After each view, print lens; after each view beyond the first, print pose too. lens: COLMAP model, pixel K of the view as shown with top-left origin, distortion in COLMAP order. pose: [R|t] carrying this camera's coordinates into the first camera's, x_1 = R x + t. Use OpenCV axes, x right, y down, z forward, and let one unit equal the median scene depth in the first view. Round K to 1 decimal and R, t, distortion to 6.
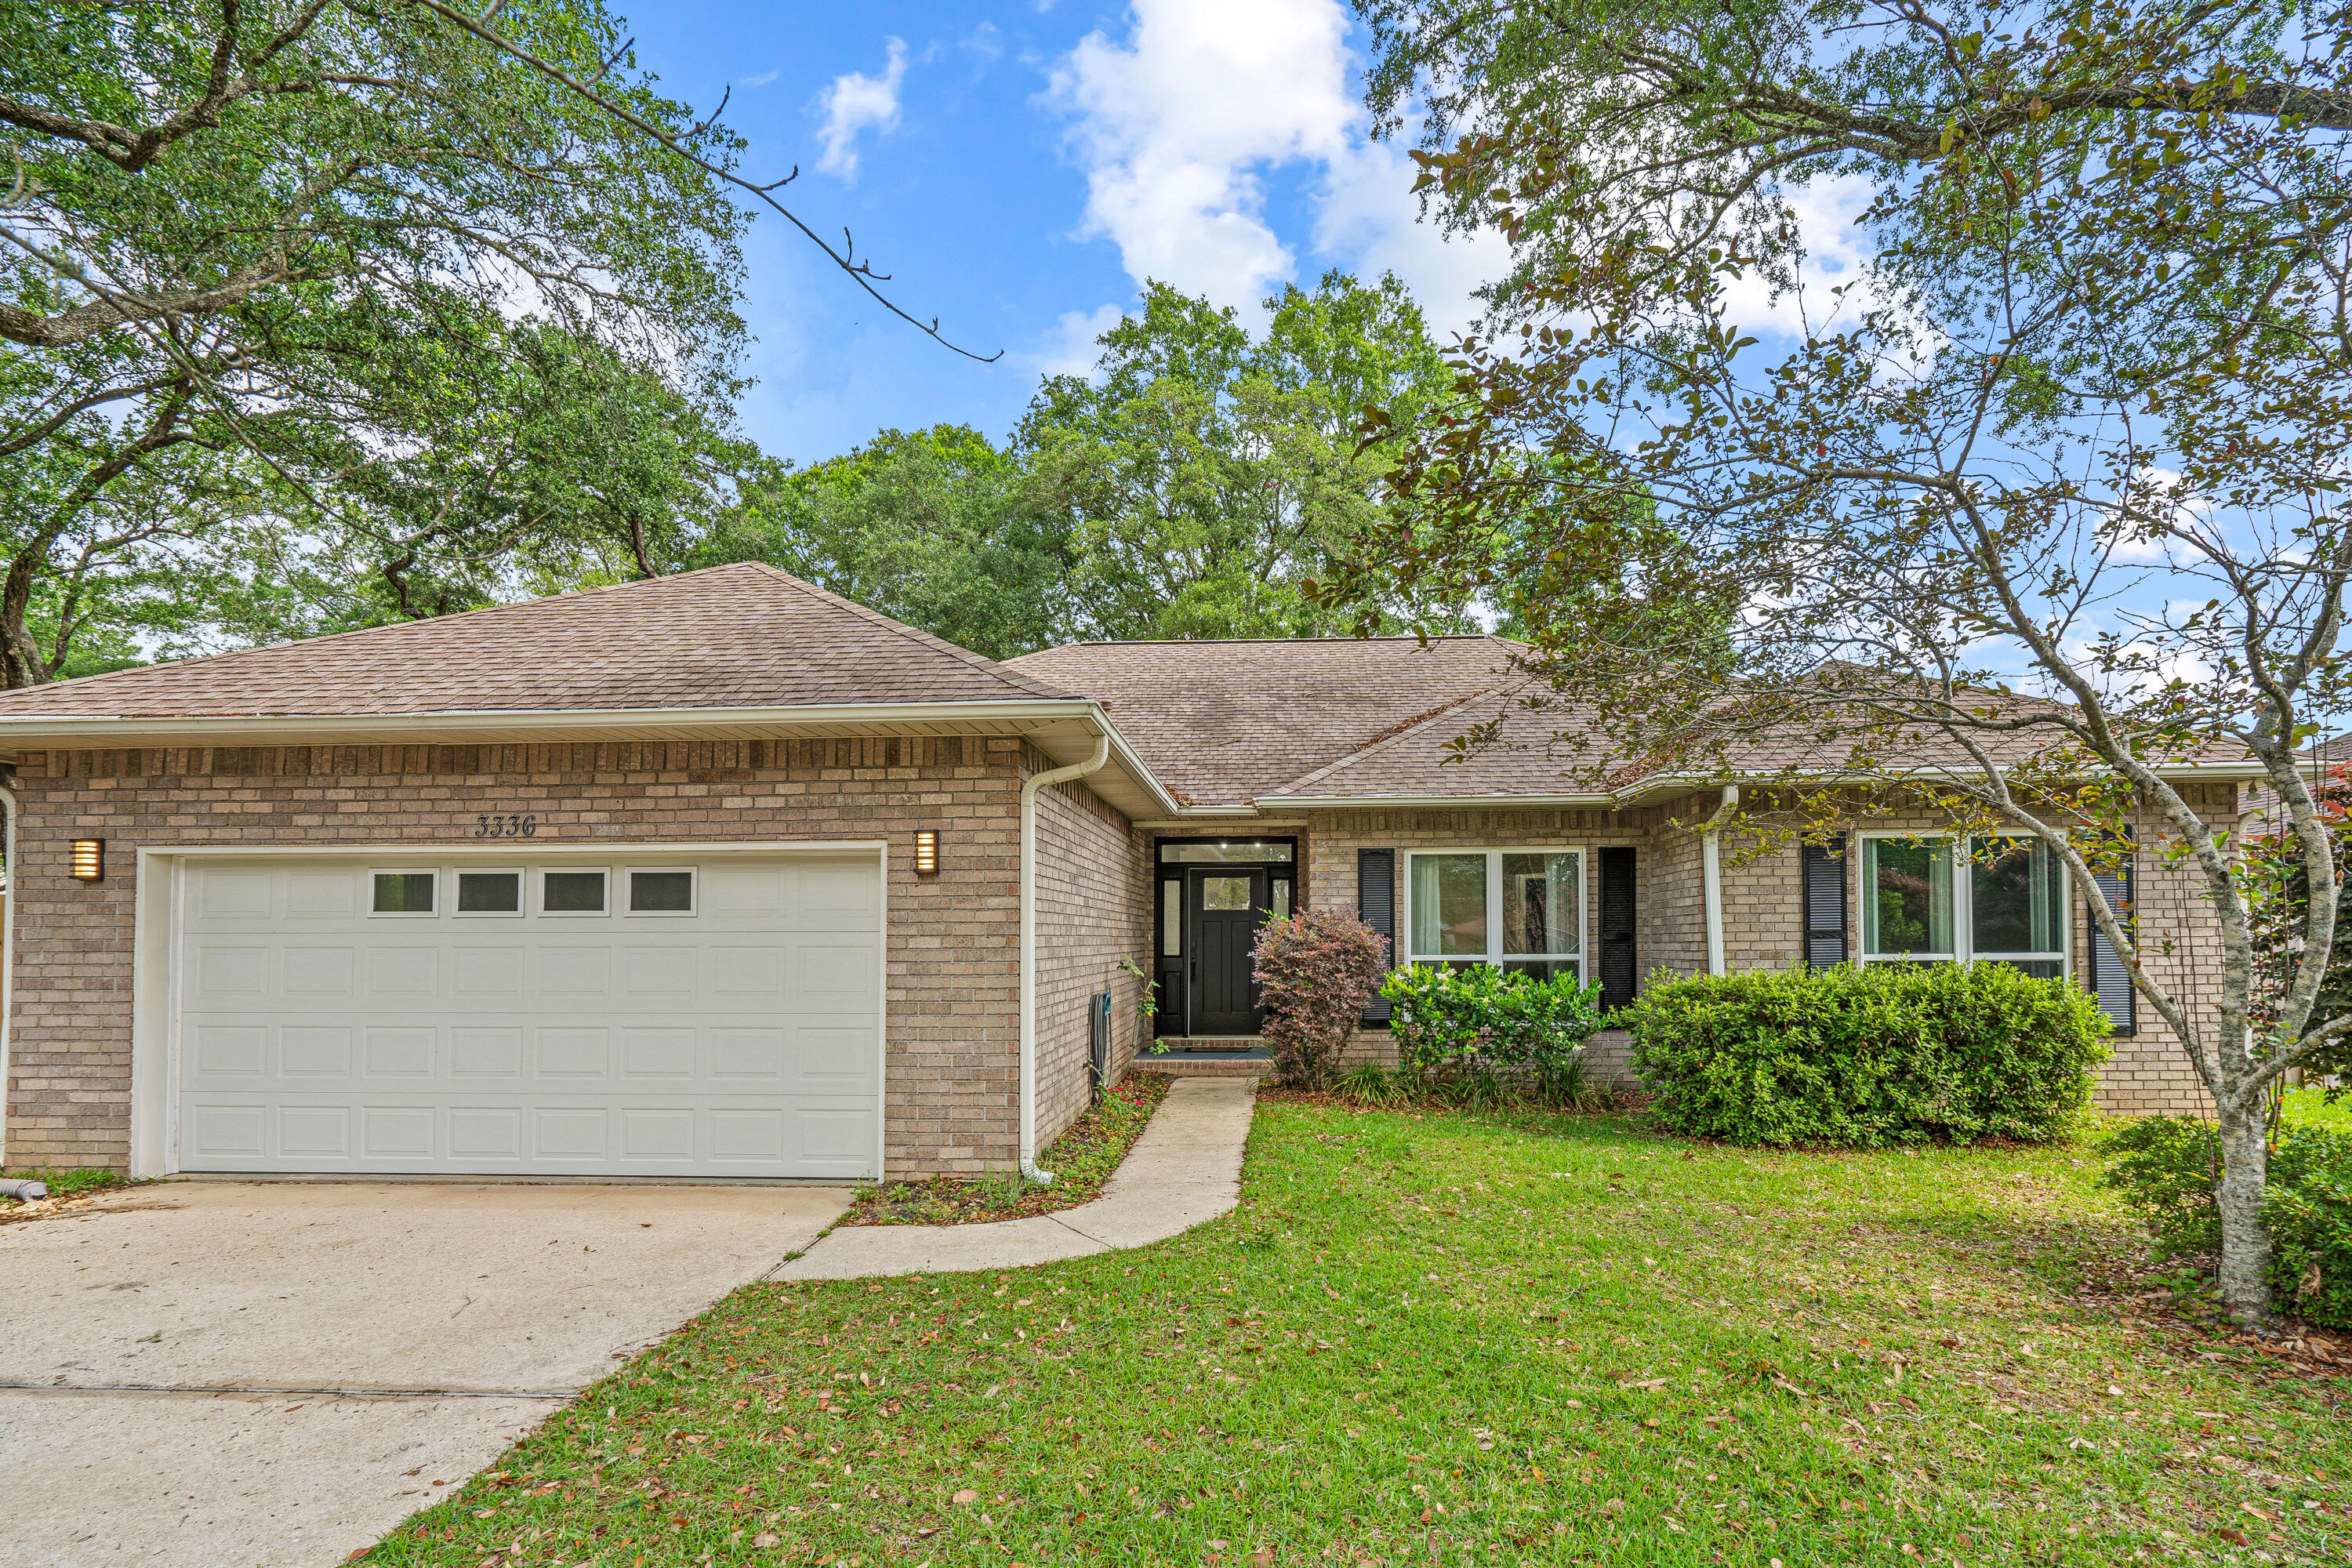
lens RADIAL K [[1017.2, 0, 1268.8], [0, 1017.2, 876.9], [0, 0, 1]] dist [-0.001523, 0.000021]
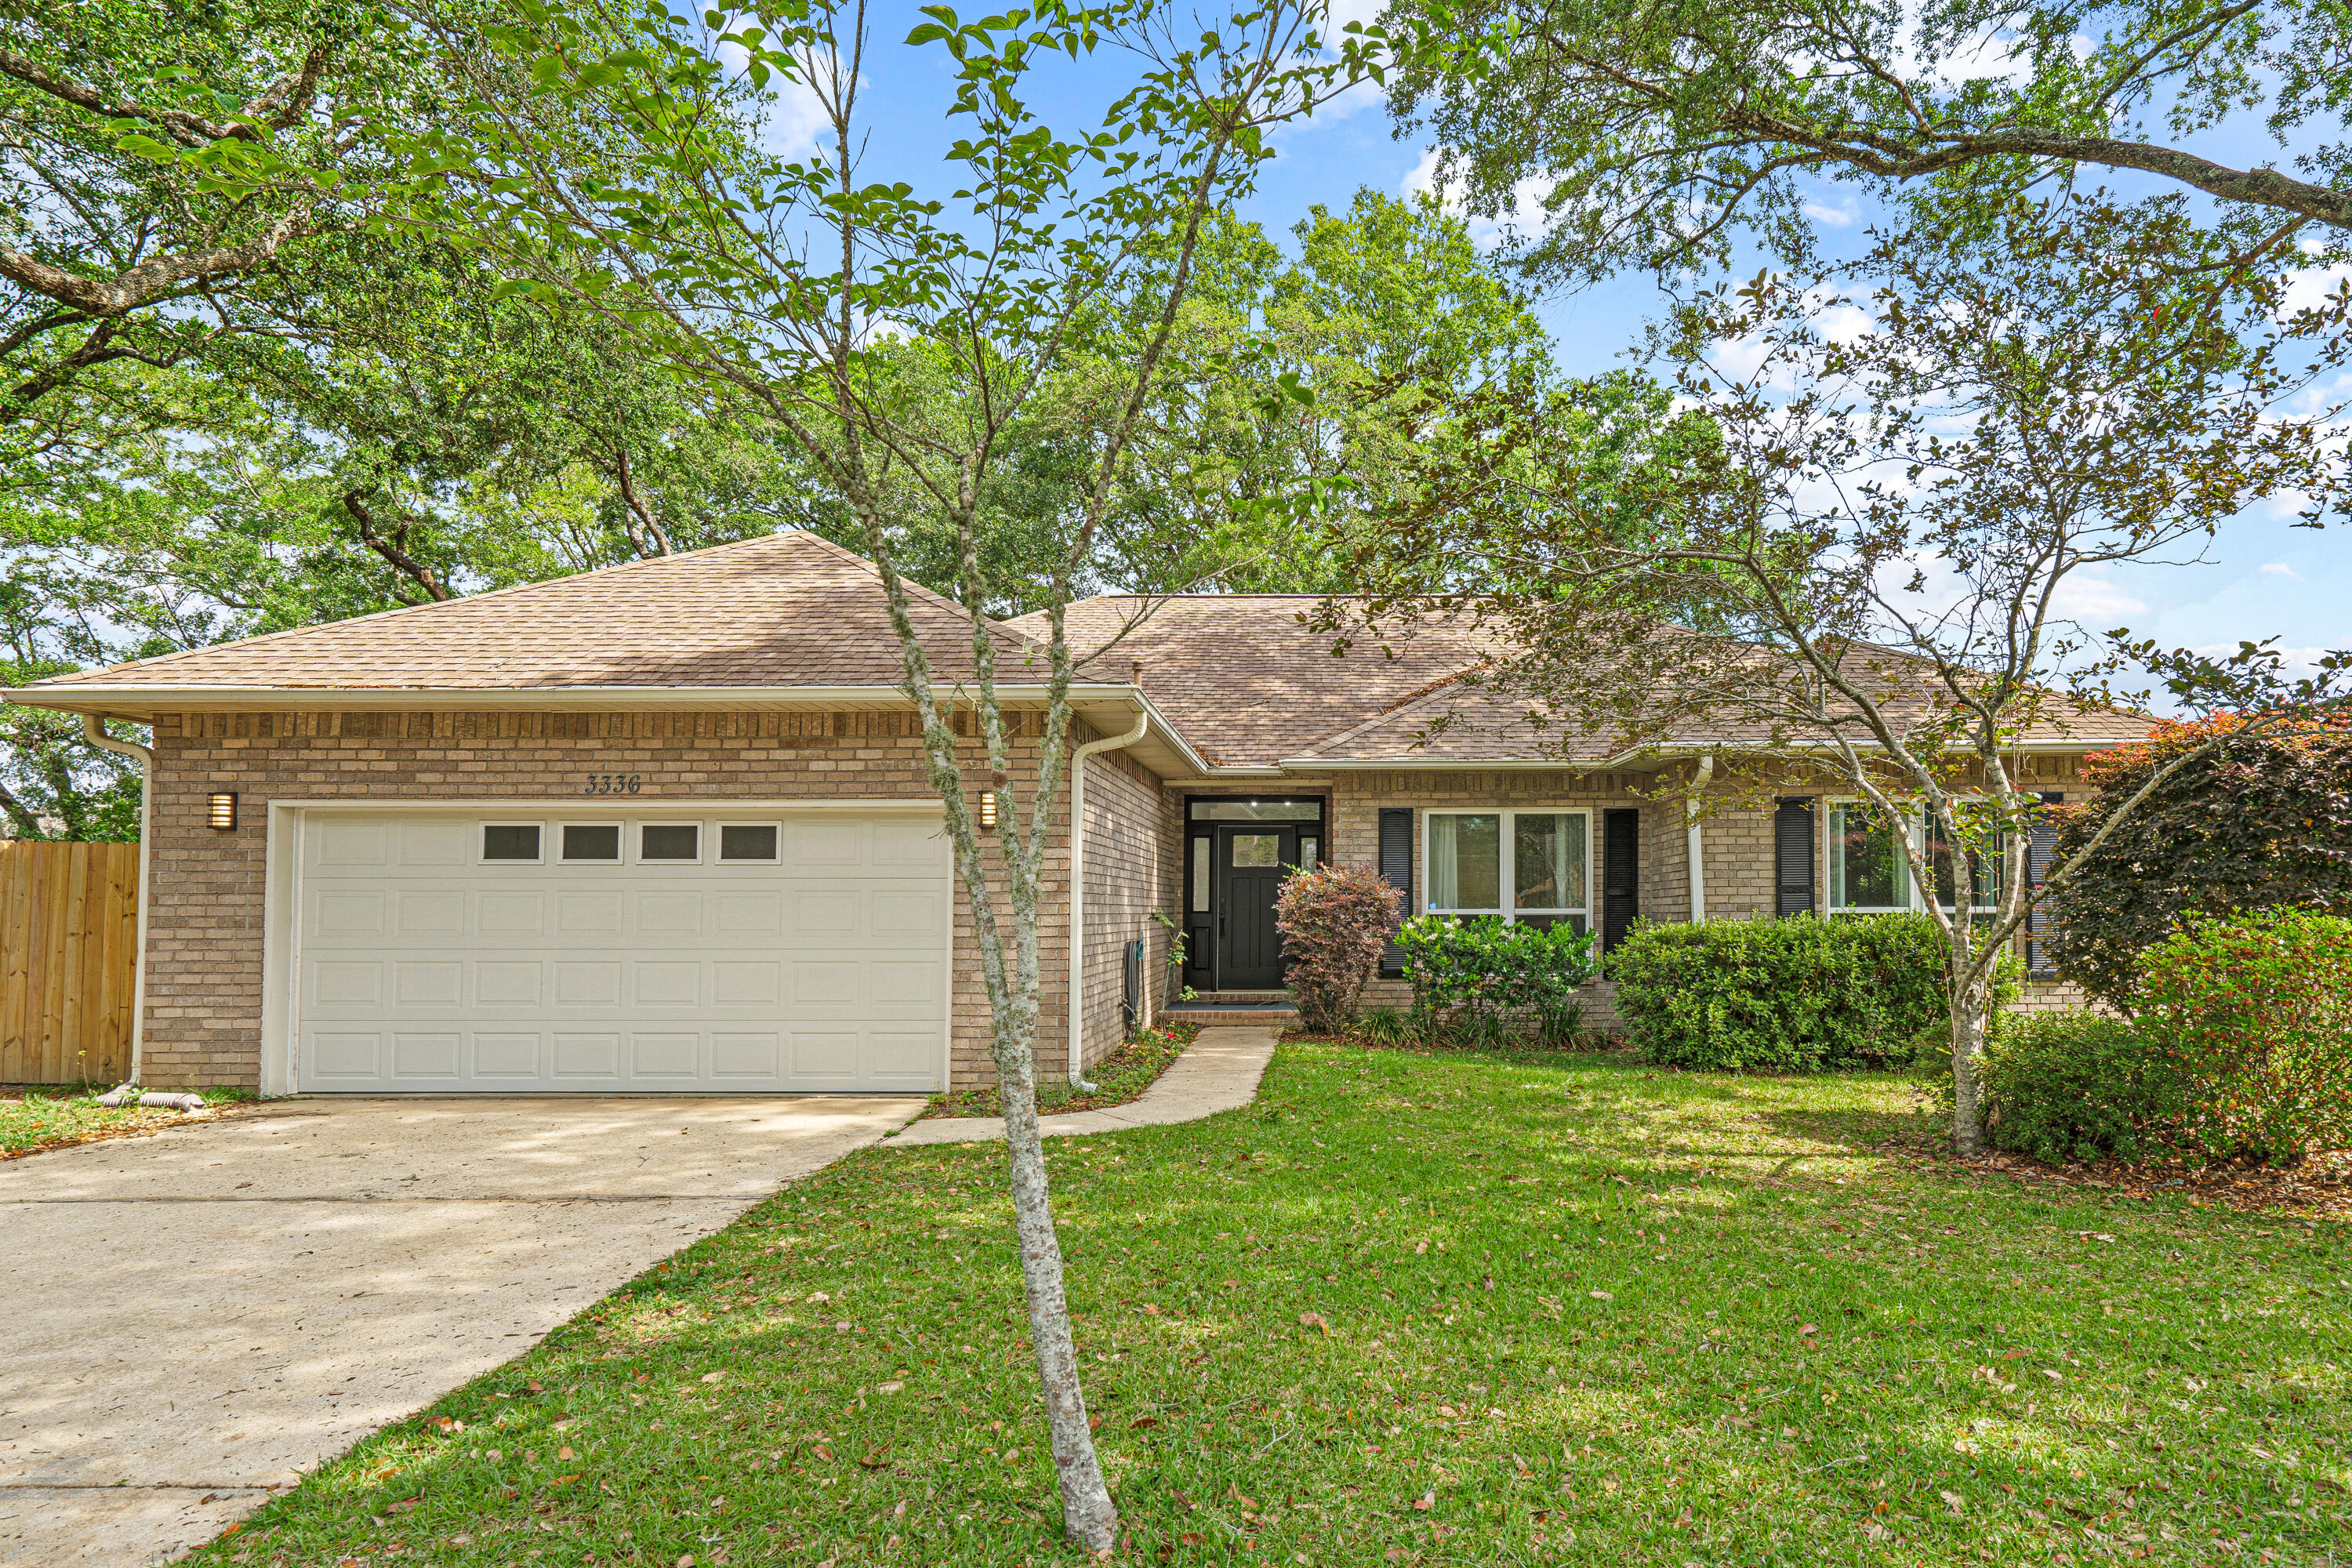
lens RADIAL K [[1195.9, 0, 1386.9], [0, 1195.9, 826.9], [0, 0, 1]] dist [0.001761, -0.000297]
pose [[0.998313, 0.006197, 0.057724, 0.031304], [-0.005633, 0.999935, -0.009923, 0.004919], [-0.057781, 0.009581, 0.998283, -0.310288]]
